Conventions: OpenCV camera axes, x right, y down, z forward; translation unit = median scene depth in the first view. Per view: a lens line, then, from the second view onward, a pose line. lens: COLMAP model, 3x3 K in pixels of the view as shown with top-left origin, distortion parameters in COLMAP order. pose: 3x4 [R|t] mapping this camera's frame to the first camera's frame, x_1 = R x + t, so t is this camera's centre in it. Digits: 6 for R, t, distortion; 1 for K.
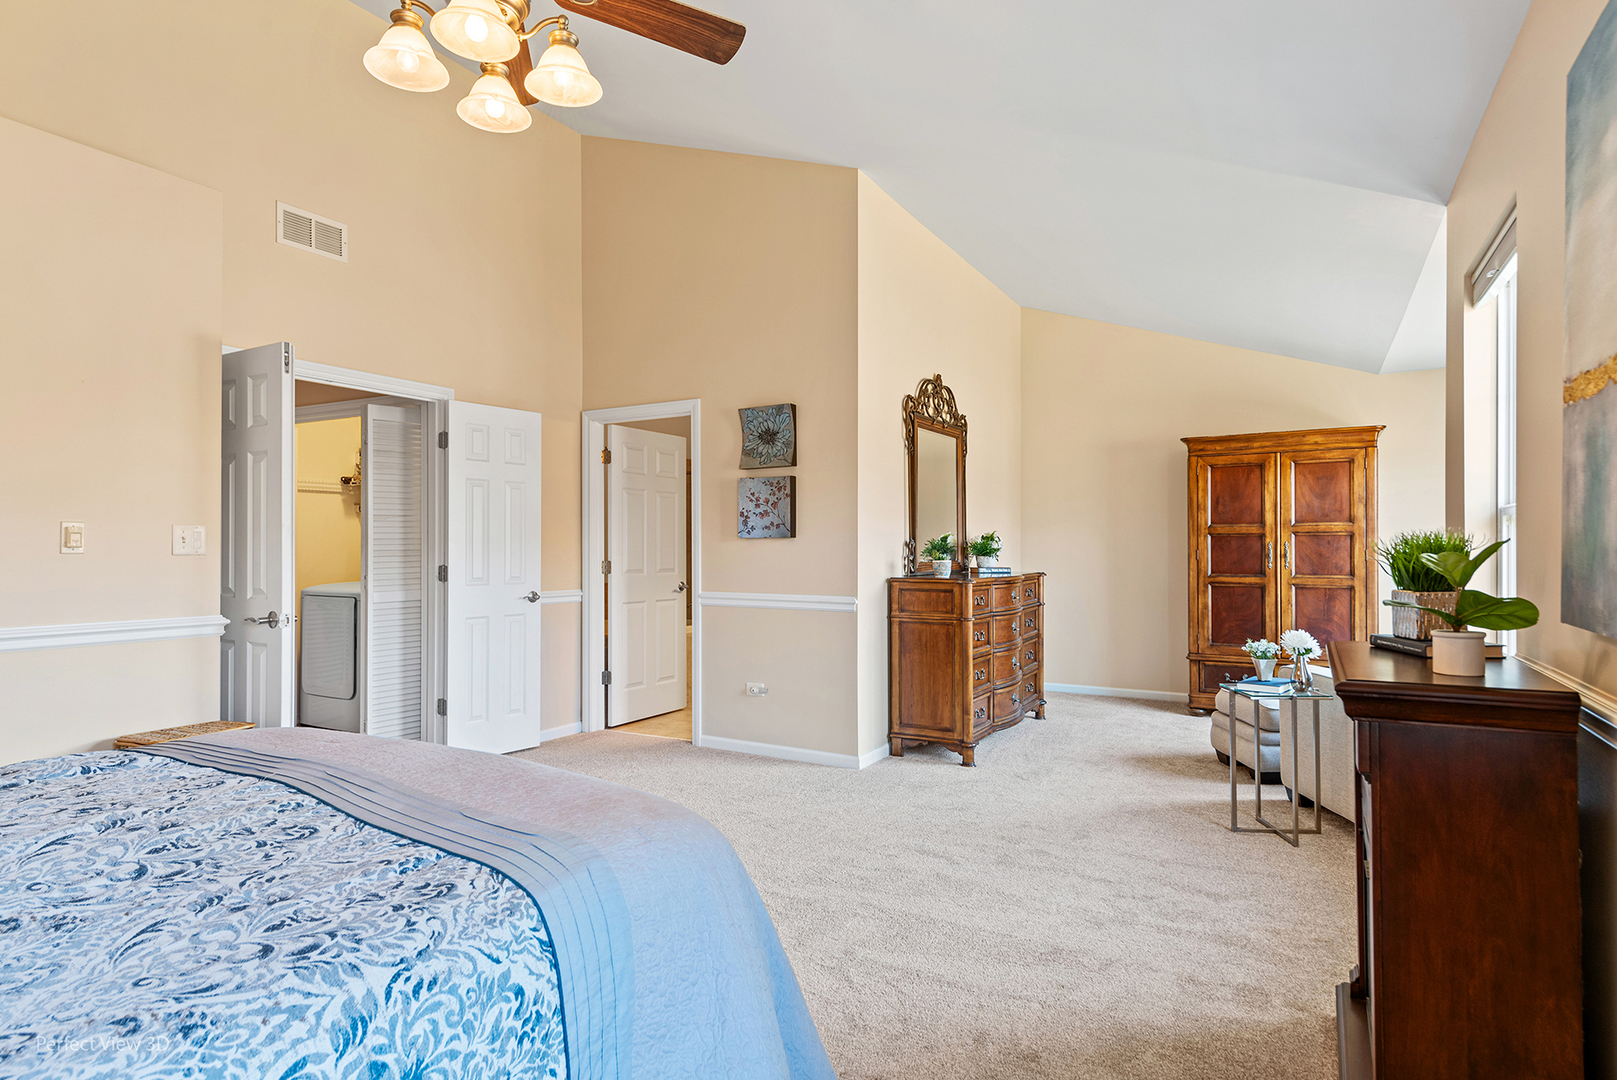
lens RADIAL K [[901.5, 0, 806.1], [0, 901.5, 541.7], [0, 0, 1]] dist [0.020538, -0.002376]
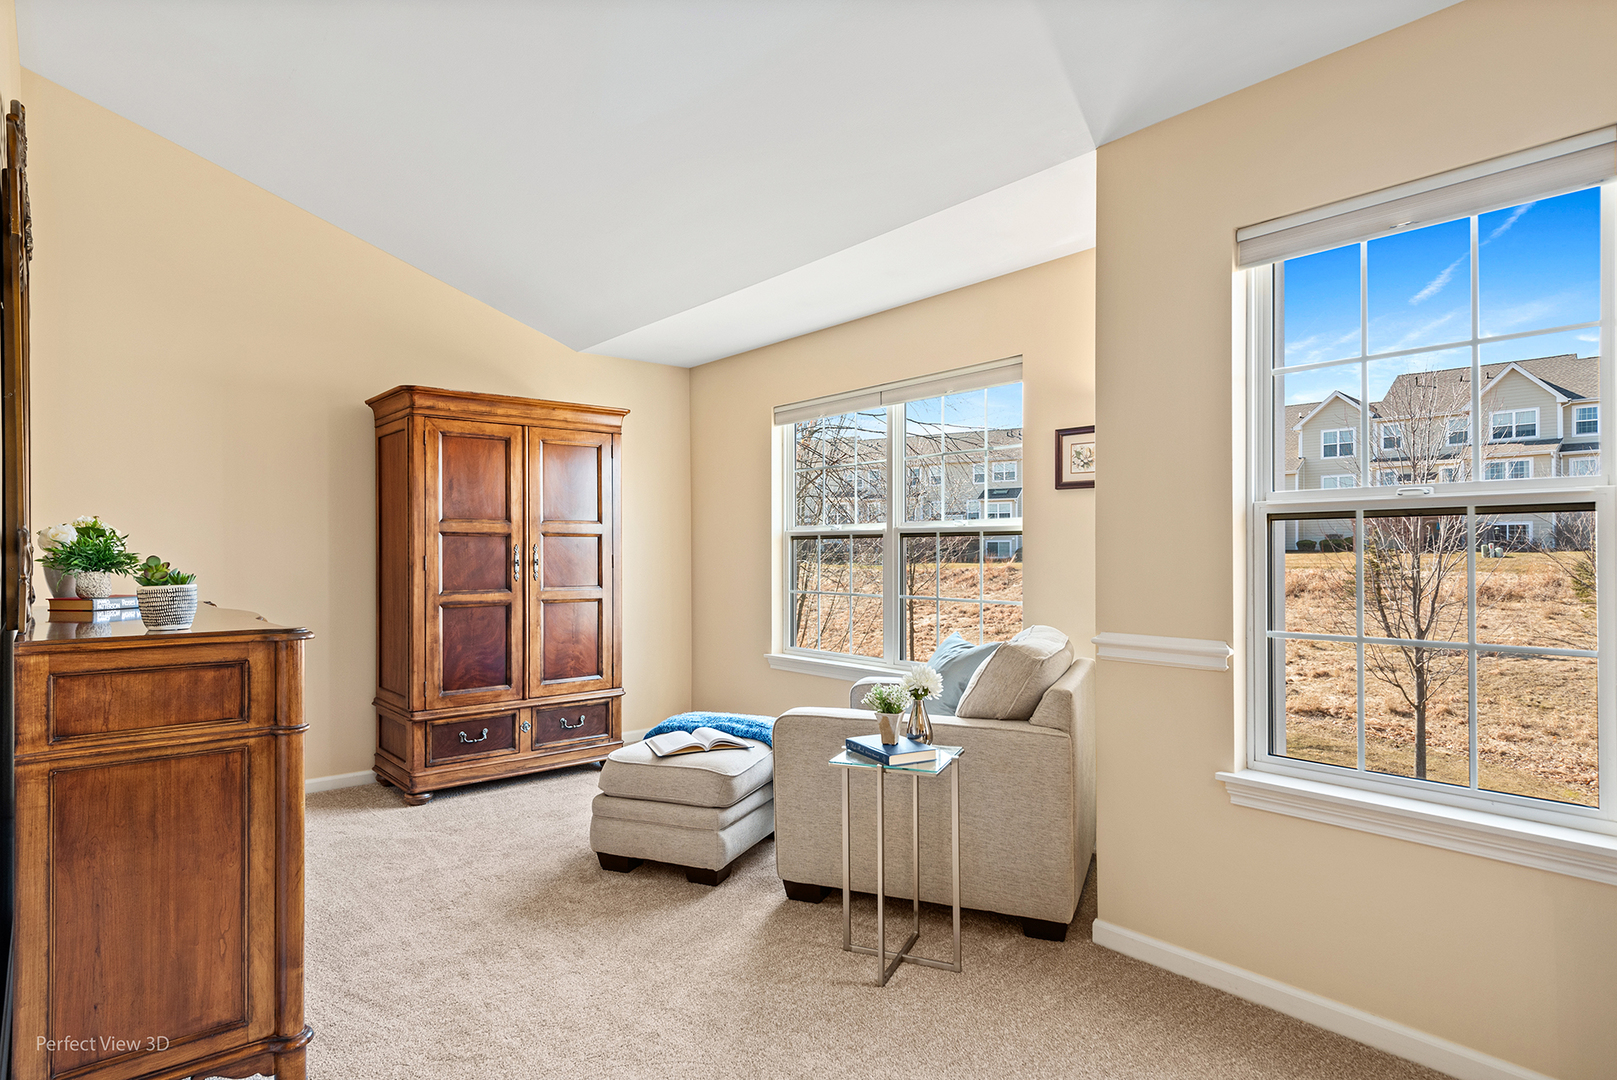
lens RADIAL K [[901.5, 0, 811.2], [0, 901.5, 541.6], [0, 0, 1]] dist [0.020538, -0.002376]
pose [[0.348585, 0.009505, 0.937229, -0.099999], [-0.003481, 0.999955, -0.008846, 0.003640], [-0.937271, -0.000179, 0.348602, 0.513903]]
